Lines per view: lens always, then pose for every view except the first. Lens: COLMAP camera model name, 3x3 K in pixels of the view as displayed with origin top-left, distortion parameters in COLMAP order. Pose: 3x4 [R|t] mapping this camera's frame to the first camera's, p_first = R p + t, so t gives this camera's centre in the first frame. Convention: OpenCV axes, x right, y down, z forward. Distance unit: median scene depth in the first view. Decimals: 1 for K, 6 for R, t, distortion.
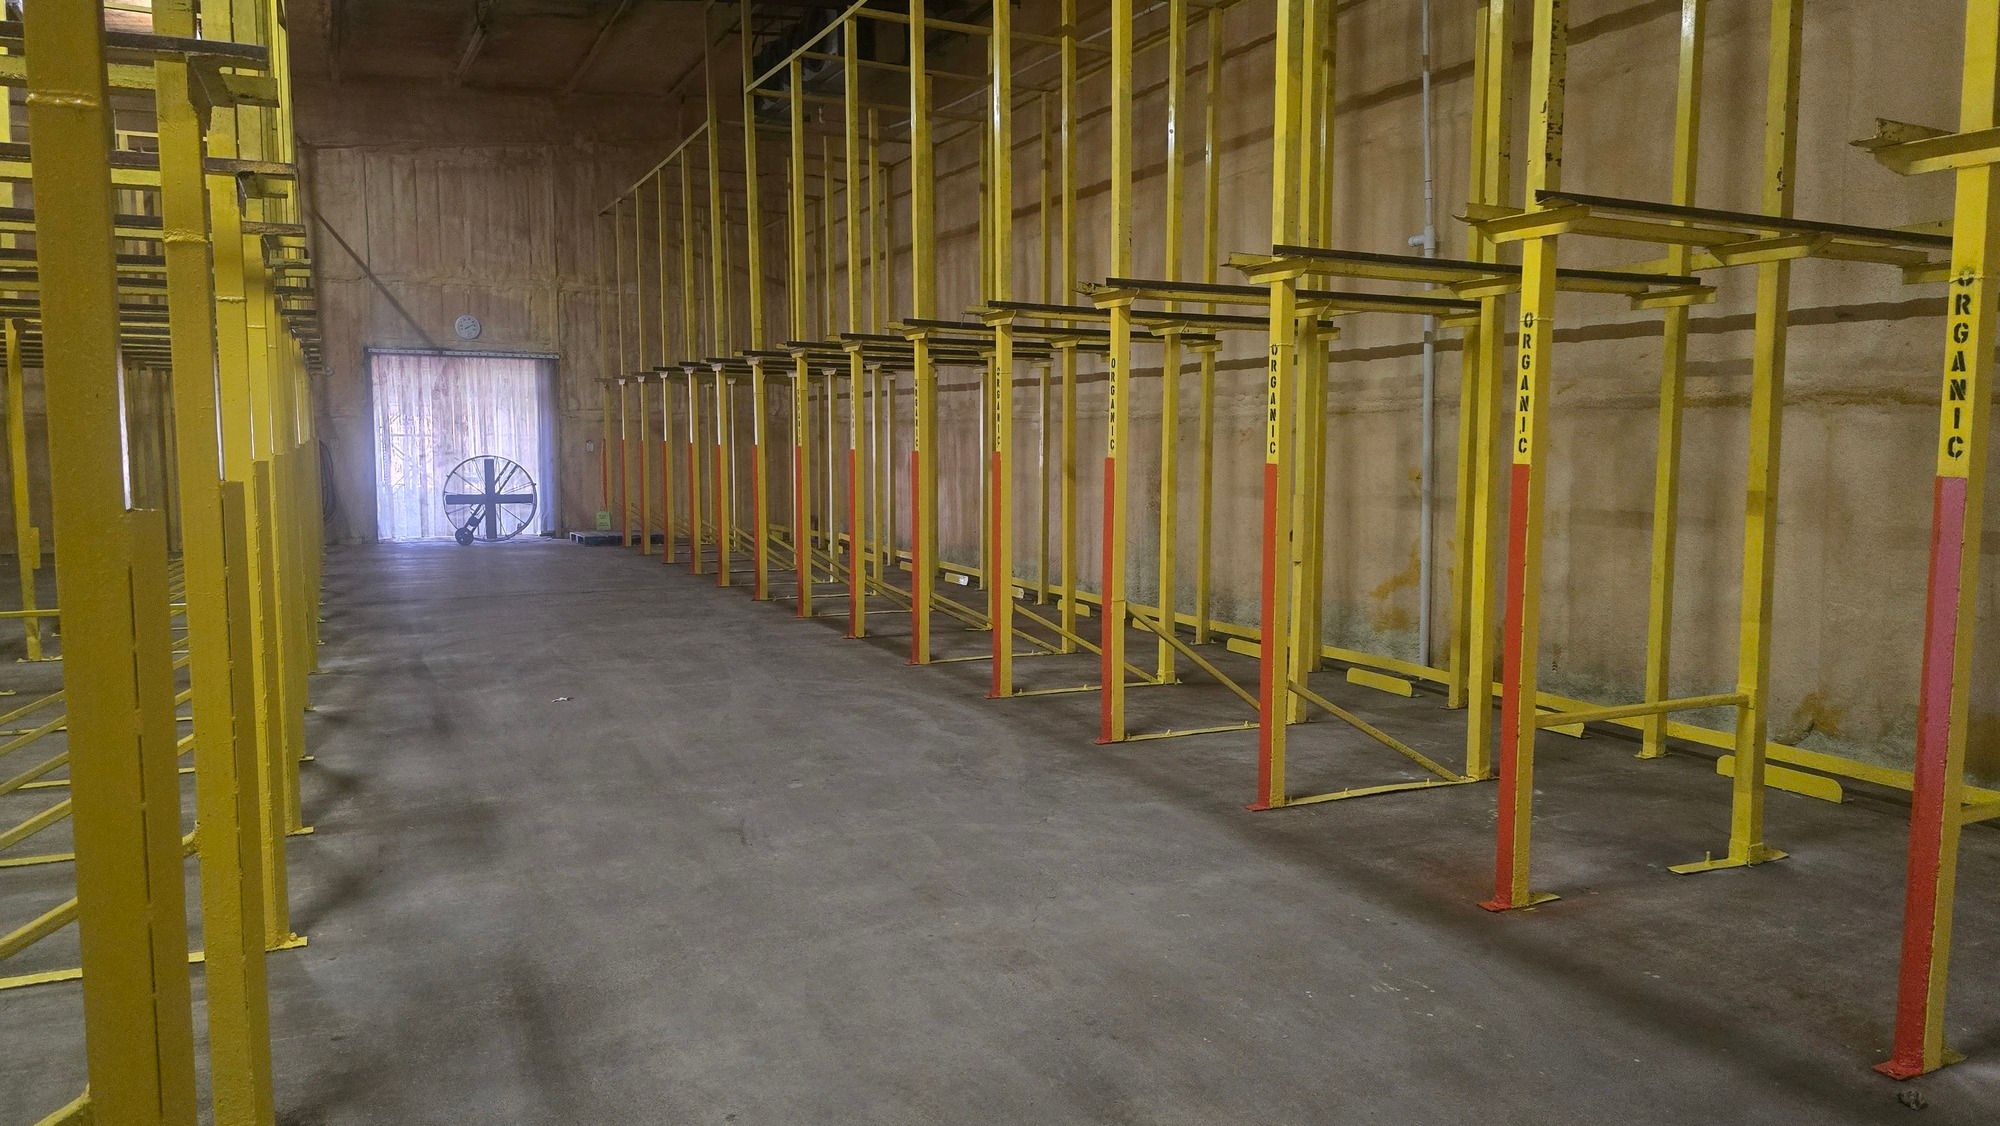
lens RADIAL K [[1349.9, 0, 1000.0], [0, 1349.9, 563.0], [0, 0, 1]] dist [0.094439, -0.142968]
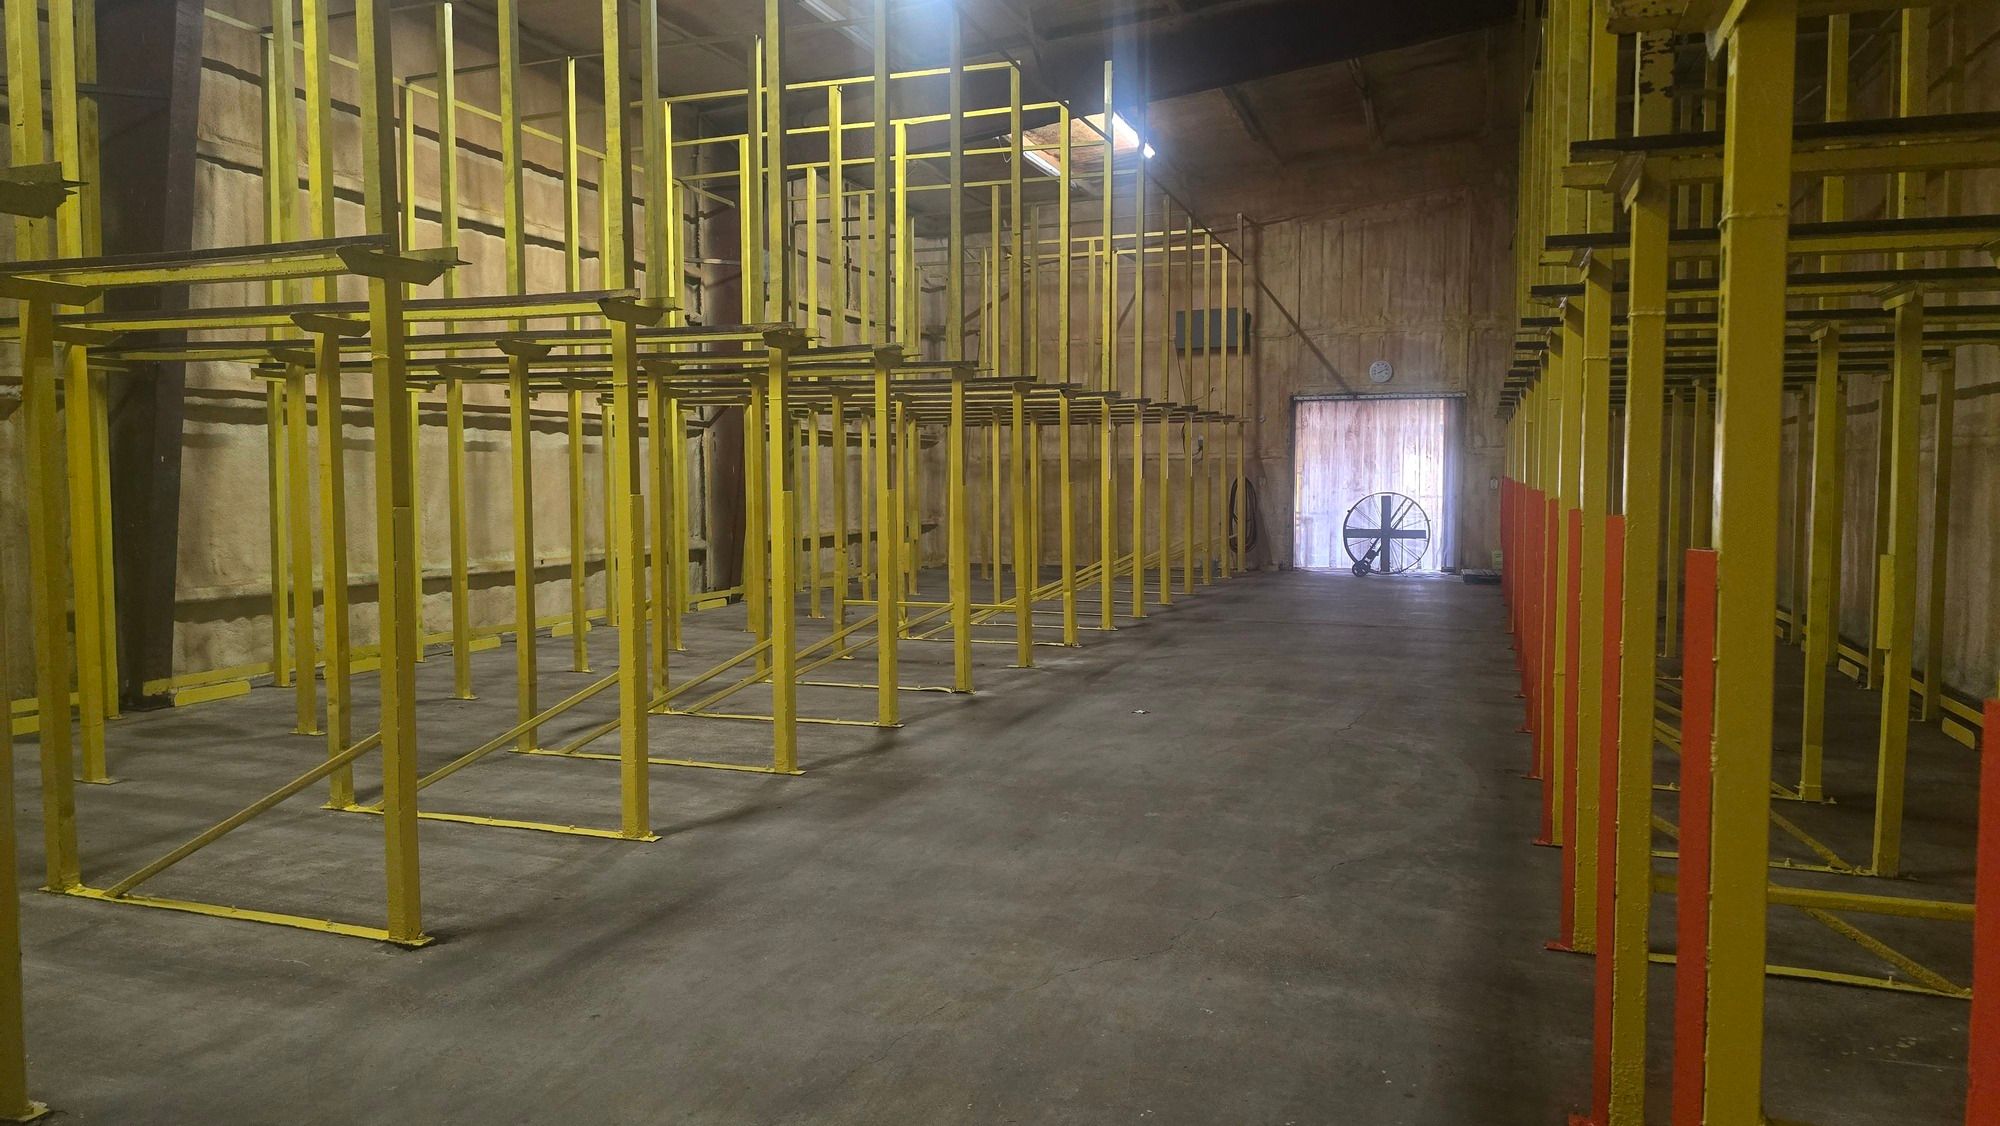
lens RADIAL K [[1341.3, 0, 991.0], [0, 1341.3, 542.9], [0, 0, 1]] dist [0.083418, -0.078419]
pose [[0.687643, 0.035206, -0.725195, 0.172262], [-0.064564, 0.997832, -0.012779, -0.007081], [0.723173, 0.055609, 0.688425, 0.068064]]
